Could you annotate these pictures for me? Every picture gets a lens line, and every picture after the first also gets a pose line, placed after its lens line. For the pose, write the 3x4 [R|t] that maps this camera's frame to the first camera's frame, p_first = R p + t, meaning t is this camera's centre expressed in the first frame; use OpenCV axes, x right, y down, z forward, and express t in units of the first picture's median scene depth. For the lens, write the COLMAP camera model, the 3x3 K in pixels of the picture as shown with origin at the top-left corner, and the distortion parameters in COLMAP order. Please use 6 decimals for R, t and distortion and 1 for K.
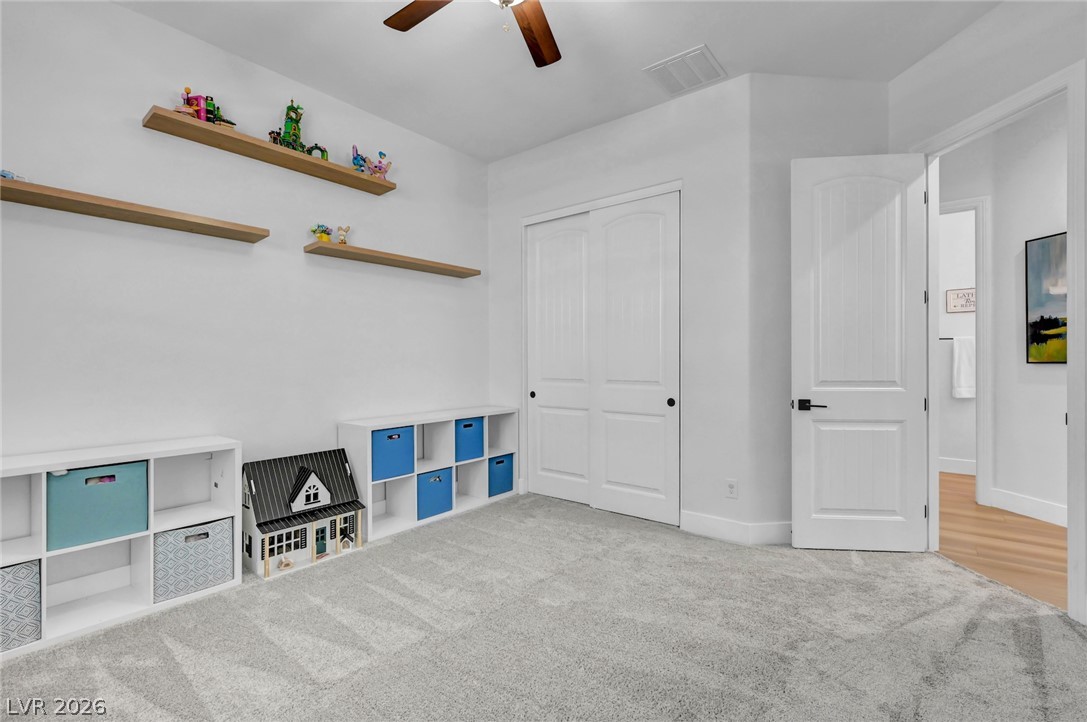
lens RADIAL K [[487.2, 0, 545.2], [0, 487.2, 361.1], [0, 0, 1]] dist [0.009205, 0.000312]
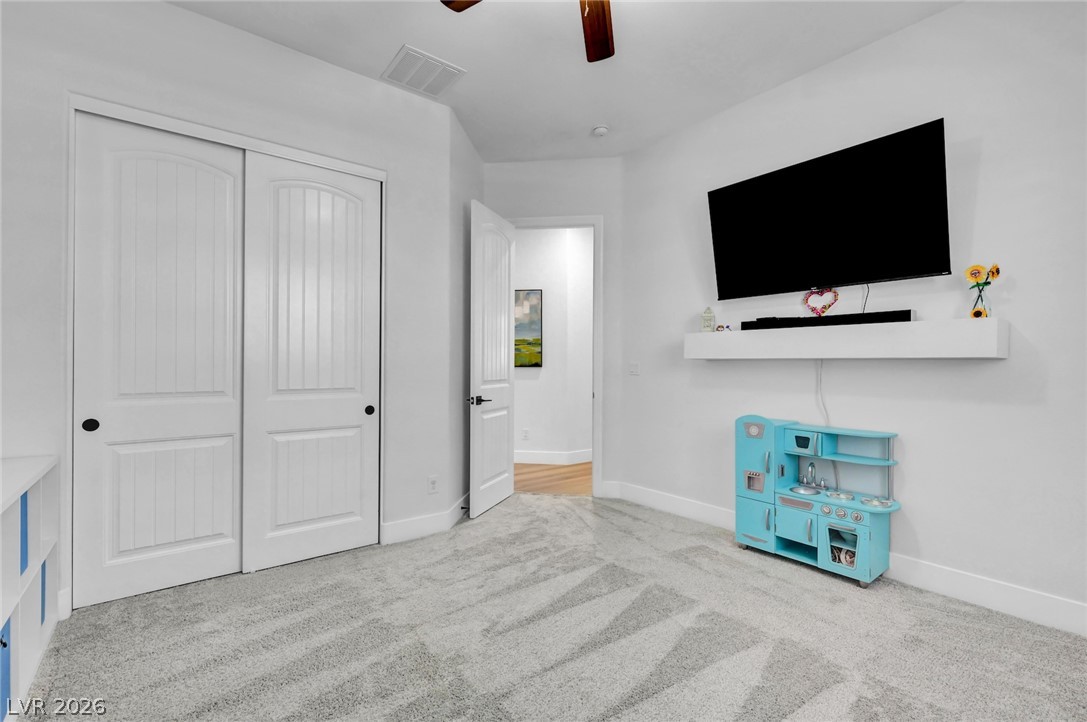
lens RADIAL K [[487.2, 0, 564.4], [0, 487.2, 362.1], [0, 0, 1]] dist [0.009205, 0.000312]
pose [[0.225500, 0.005798, 0.974226, -0.596043], [-0.004899, 0.999976, -0.004817, -0.002653], [-0.974231, -0.003686, 0.225524, 0.483021]]
